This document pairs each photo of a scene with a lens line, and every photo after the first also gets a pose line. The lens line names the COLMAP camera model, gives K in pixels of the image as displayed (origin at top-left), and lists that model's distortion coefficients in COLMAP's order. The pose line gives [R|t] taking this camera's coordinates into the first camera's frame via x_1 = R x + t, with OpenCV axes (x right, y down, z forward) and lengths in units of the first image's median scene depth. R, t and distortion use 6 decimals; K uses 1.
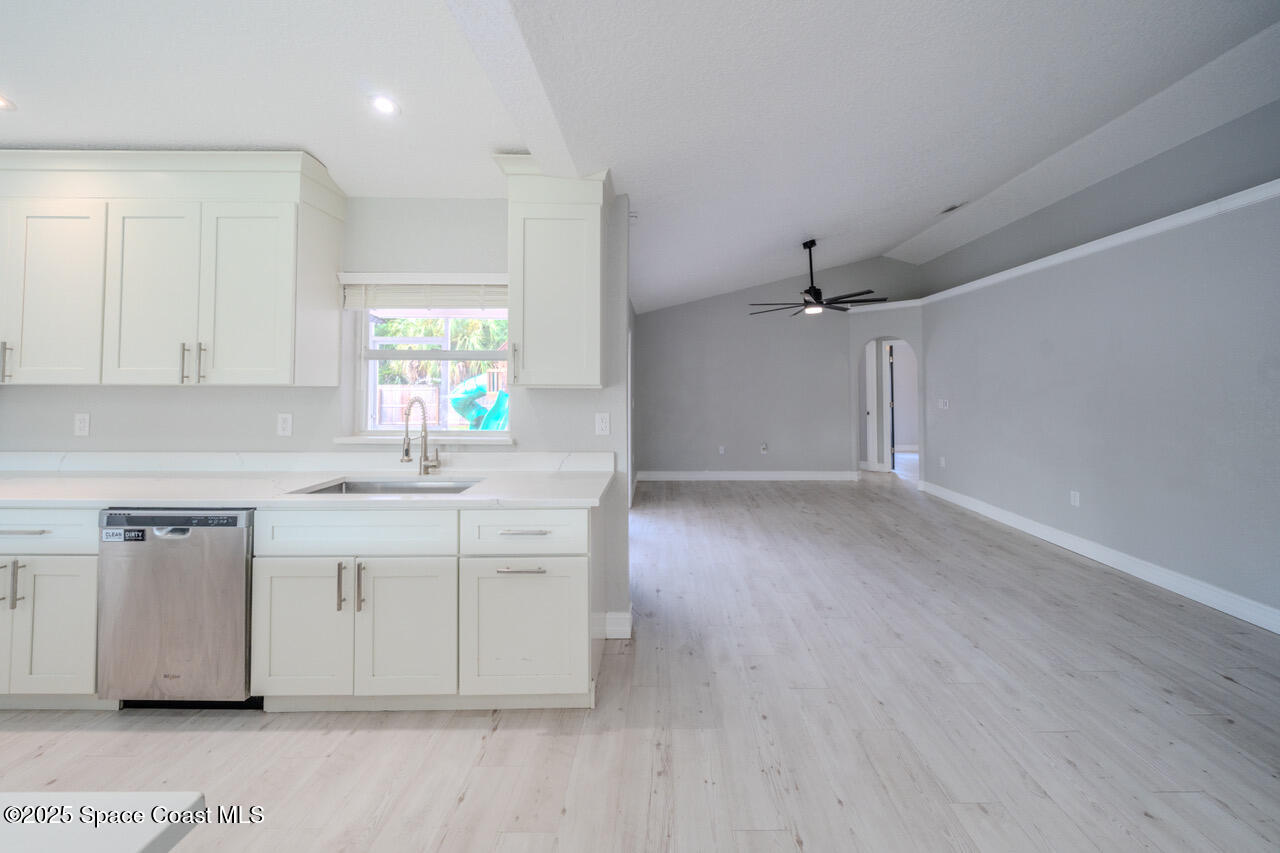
lens RADIAL K [[462.4, 0, 680.1], [0, 462.4, 374.1], [0, 0, 1]] dist [-0.005981, -0.000187]
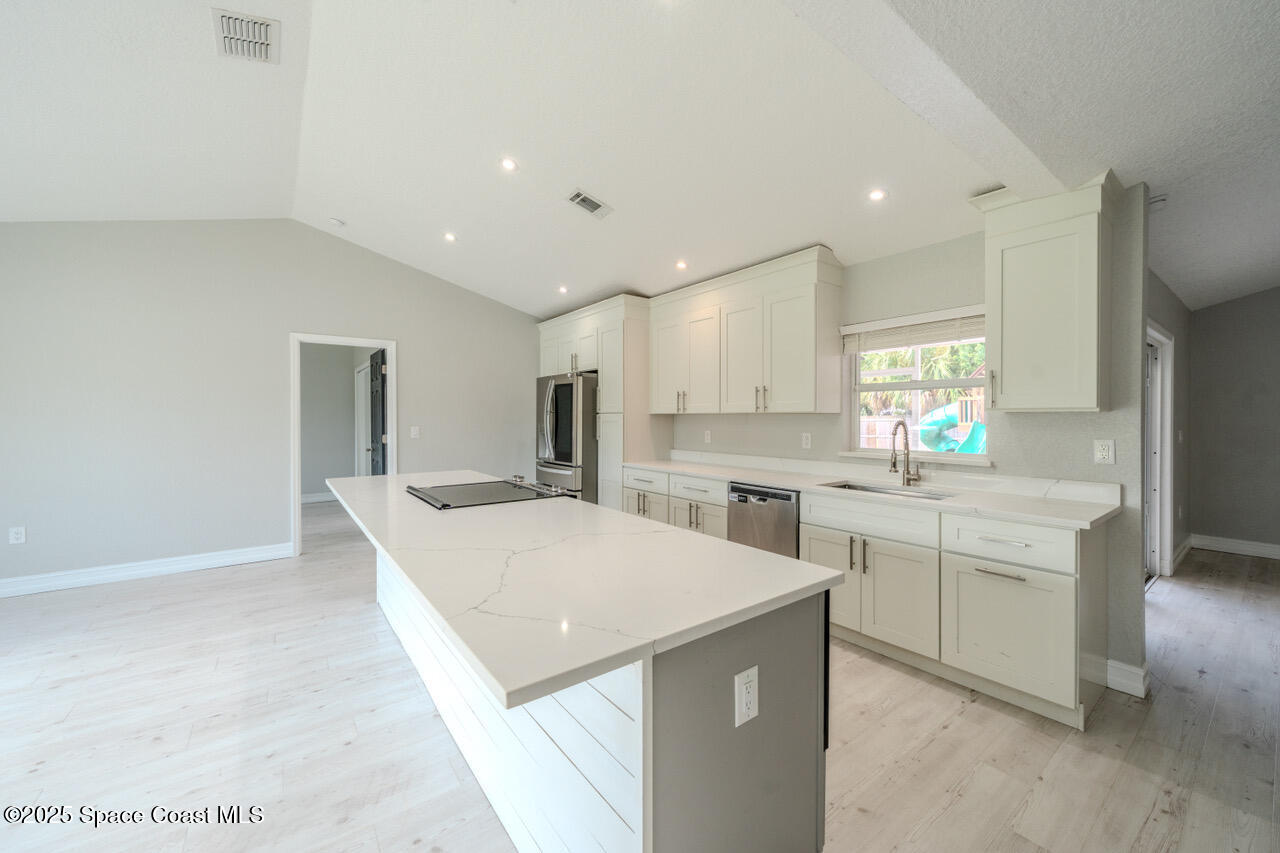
lens RADIAL K [[503.5, 0, 647.3], [0, 503.5, 426.4], [0, 0, 1]] dist [-0.001700, -0.000303]
pose [[0.584157, 0.010461, -0.811573, 0.115435], [0.023741, 0.999269, 0.029969, 0.008452], [0.811293, -0.036774, 0.583482, -0.314603]]
